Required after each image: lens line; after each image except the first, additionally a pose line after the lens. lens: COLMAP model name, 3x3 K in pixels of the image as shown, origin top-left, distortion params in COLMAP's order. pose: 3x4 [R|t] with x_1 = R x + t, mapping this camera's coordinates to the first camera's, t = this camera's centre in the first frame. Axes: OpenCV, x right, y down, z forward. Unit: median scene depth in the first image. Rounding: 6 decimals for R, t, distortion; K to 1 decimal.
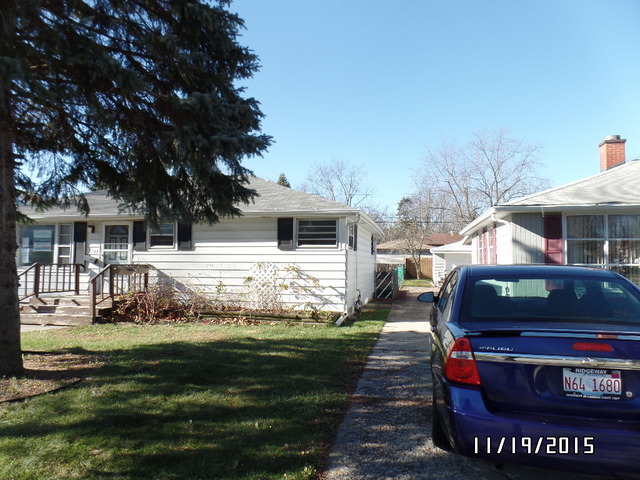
lens RADIAL K [[432.4, 0, 320.0], [0, 432.4, 240.0], [0, 0, 1]] dist [-0.010654, -0.002510]
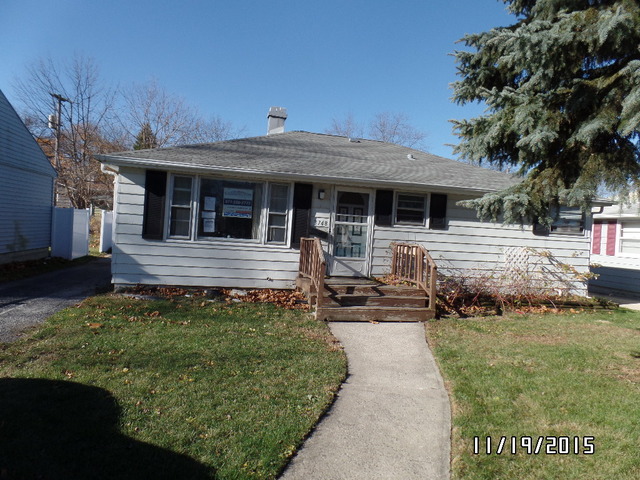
lens RADIAL K [[432.4, 0, 320.0], [0, 432.4, 240.0], [0, 0, 1]] dist [-0.010654, -0.002510]
pose [[0.916666, 0.040728, 0.397574, -0.842062], [-0.071623, 0.995430, 0.063164, 0.008236], [-0.393185, -0.086376, 0.915393, 0.279920]]
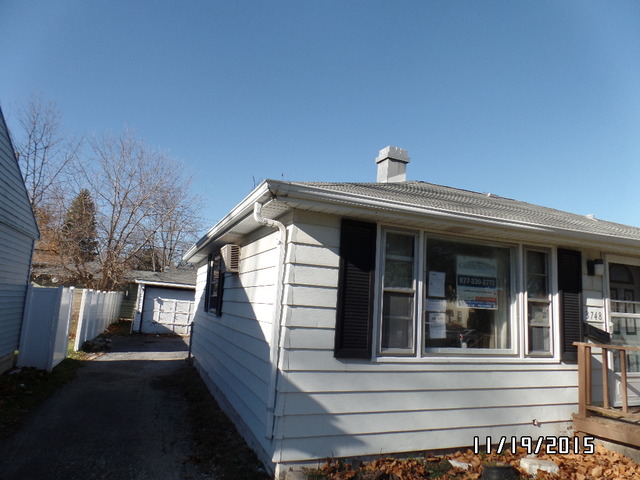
lens RADIAL K [[432.4, 0, 320.0], [0, 432.4, 240.0], [0, 0, 1]] dist [-0.010654, -0.002510]
pose [[0.840068, 0.119146, 0.529235, -1.034566], [-0.067576, 0.990968, -0.115831, 0.019694], [-0.538256, 0.061542, 0.840532, 0.768482]]
